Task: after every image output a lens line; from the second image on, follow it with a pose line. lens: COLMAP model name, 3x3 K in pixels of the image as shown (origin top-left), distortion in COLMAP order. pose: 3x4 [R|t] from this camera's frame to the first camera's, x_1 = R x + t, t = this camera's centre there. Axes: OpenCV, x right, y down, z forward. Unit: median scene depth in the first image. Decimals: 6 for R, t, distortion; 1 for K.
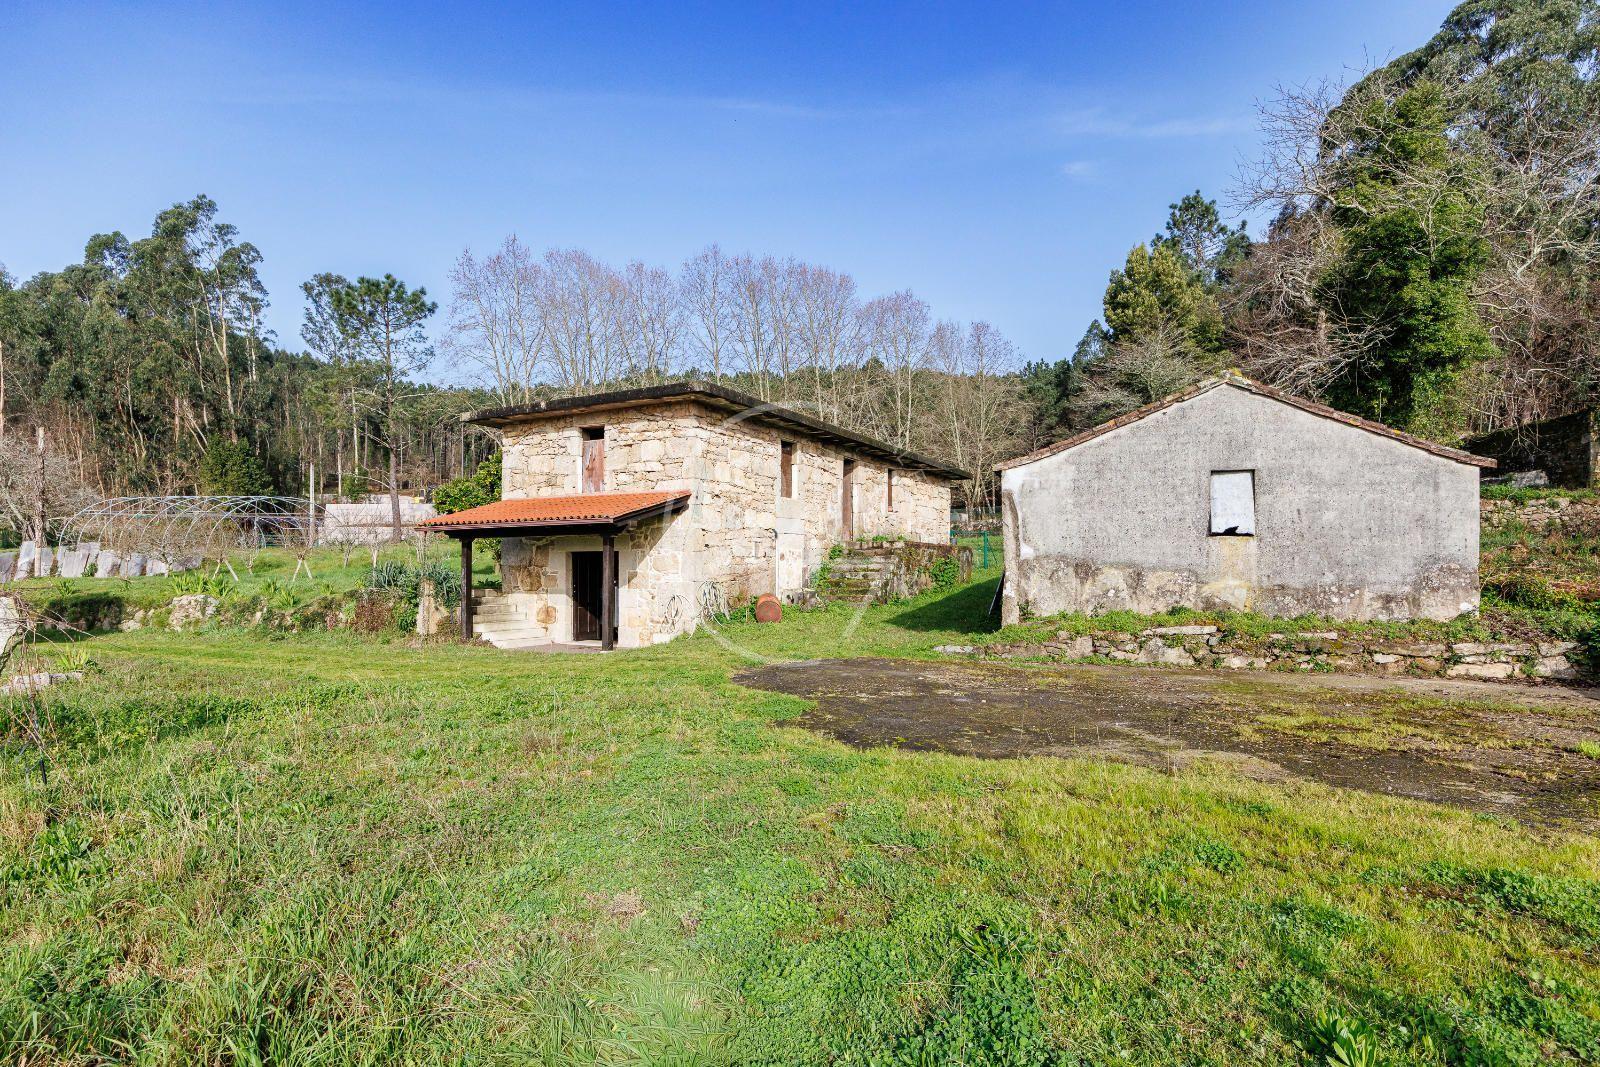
lens RADIAL K [[806.9, 0, 833.2], [0, 806.9, 567.1], [0, 0, 1]] dist [-0.017153, -0.000190]
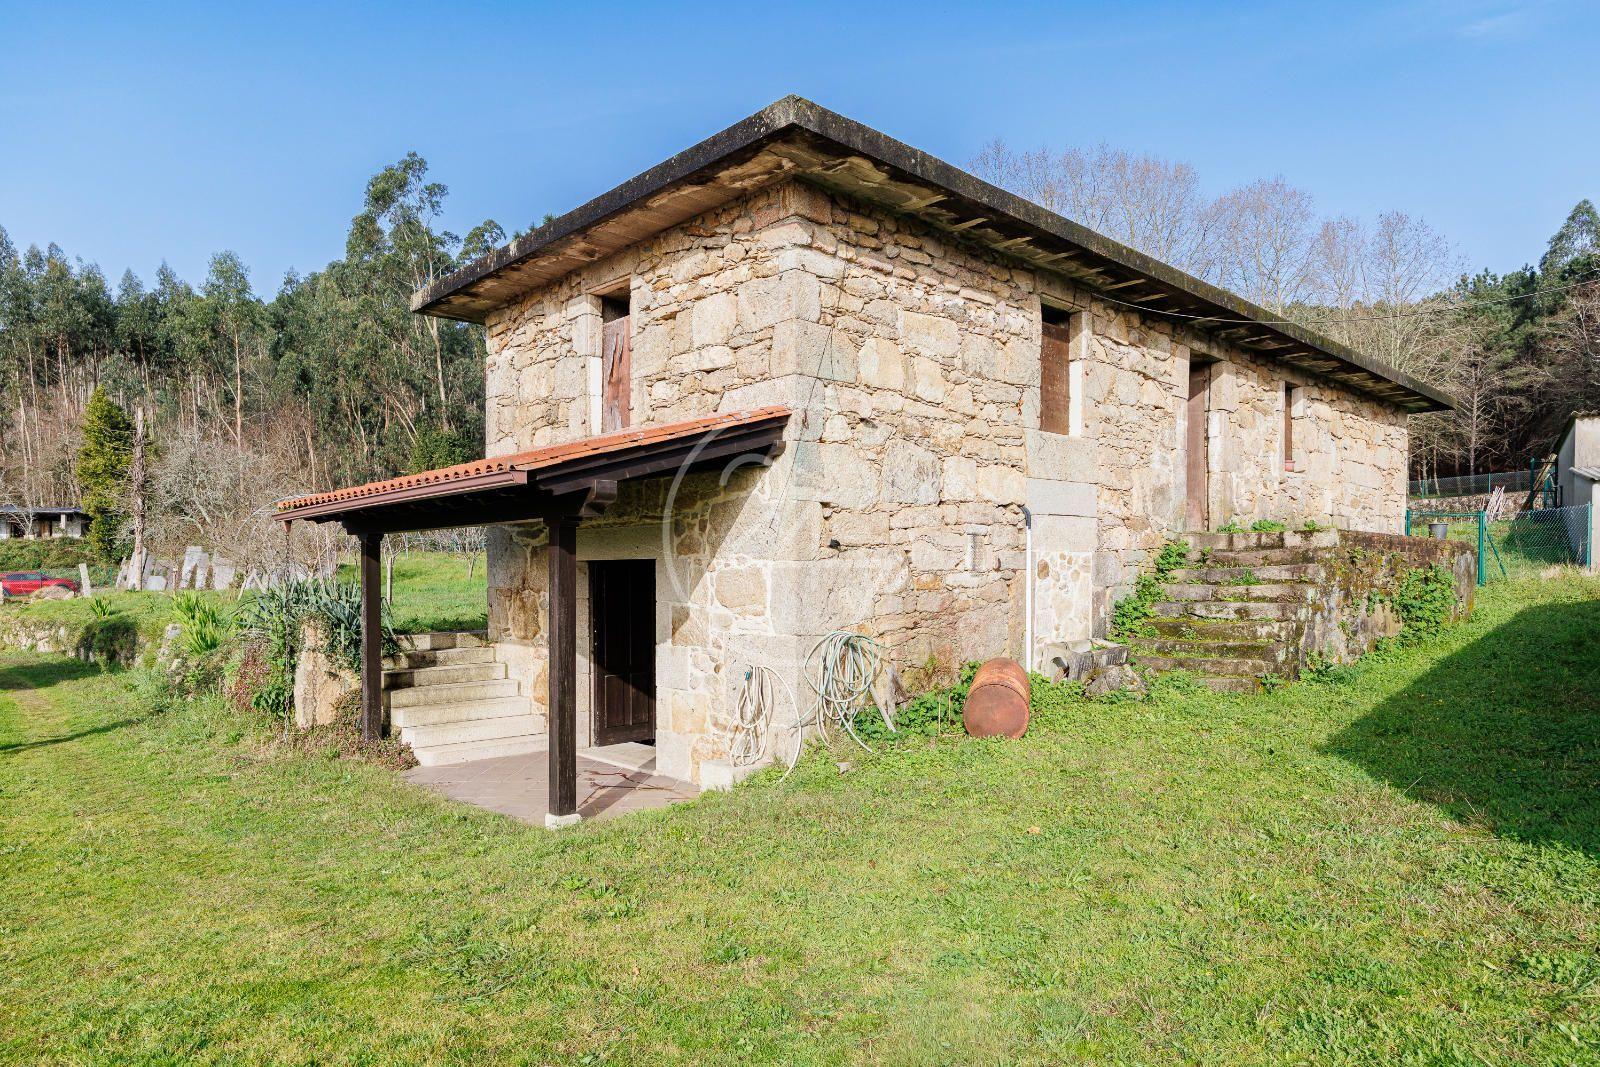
lens RADIAL K [[976.1, 0, 831.4], [0, 976.1, 593.3], [0, 0, 1]] dist [-0.002714, 0.004840]
pose [[0.947034, 0.006677, -0.321063, -0.001525], [0.000468, 0.999754, 0.022173, -0.011175], [0.321132, -0.021149, 0.946798, 0.454161]]
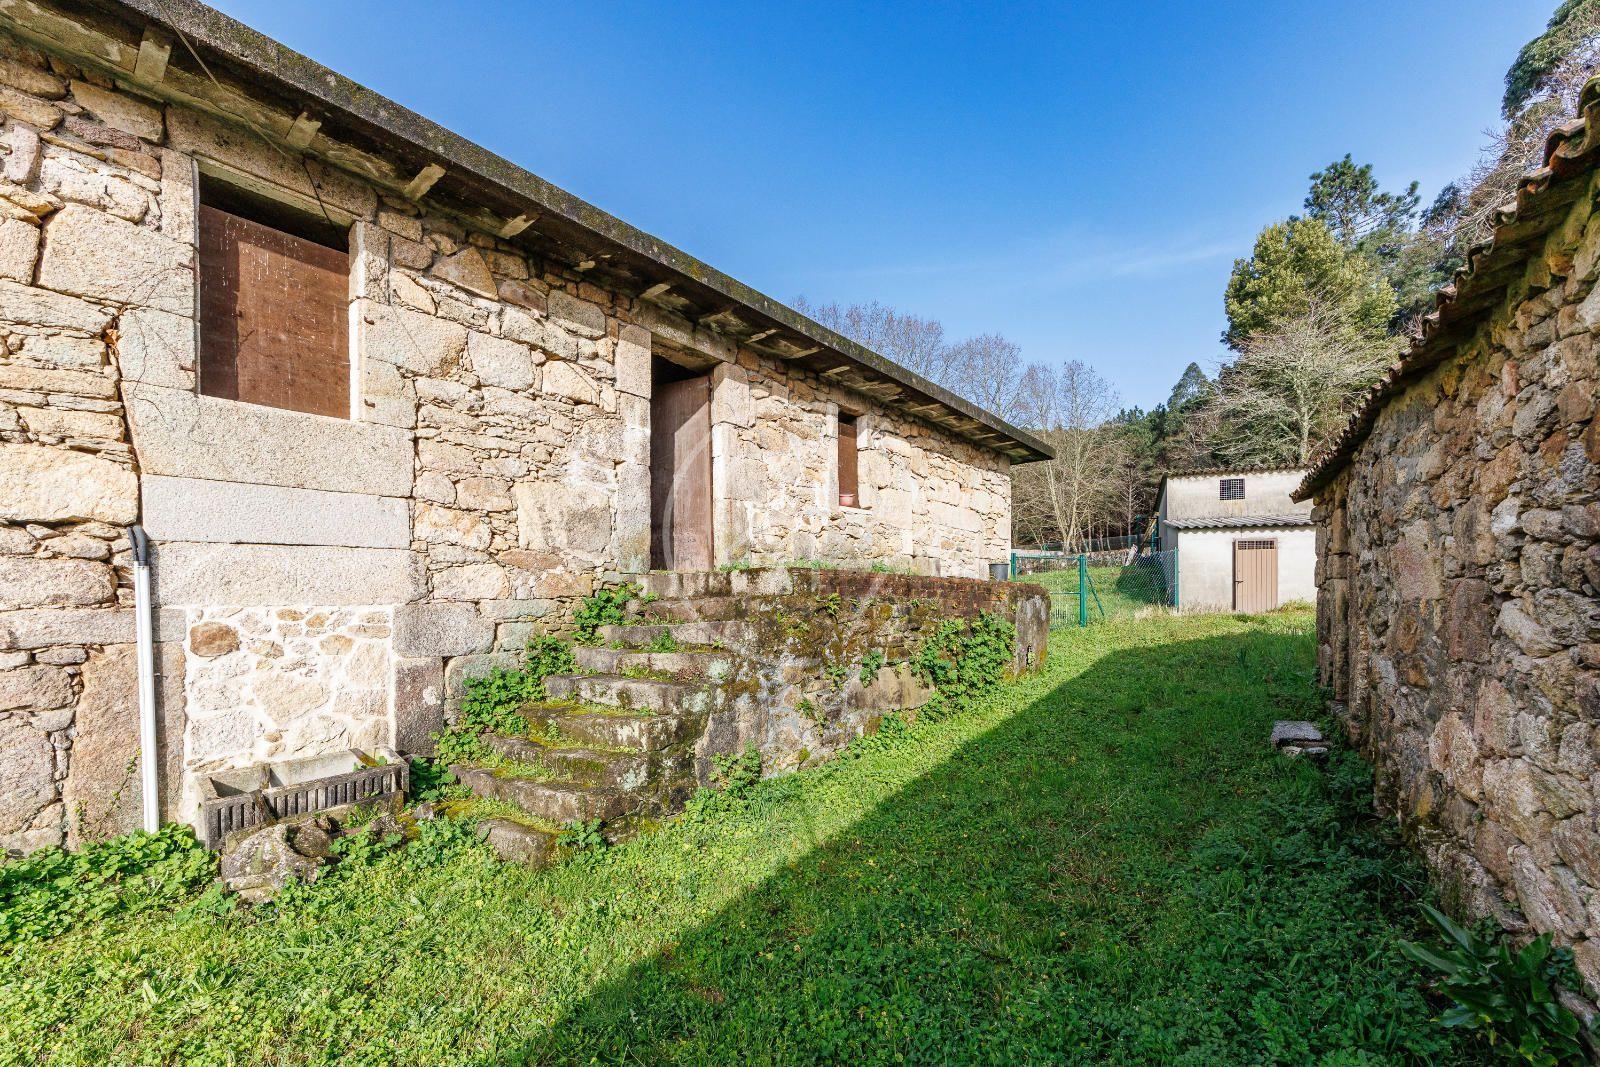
lens RADIAL K [[669.8, 0, 794.8], [0, 669.8, 601.7], [0, 0, 1]] dist [-0.012354, 0.000332]
pose [[0.976476, -0.005491, -0.215557, 0.153965], [0.004907, 0.999983, -0.003246, -0.021597], [0.215571, 0.002112, 0.976486, 0.824860]]
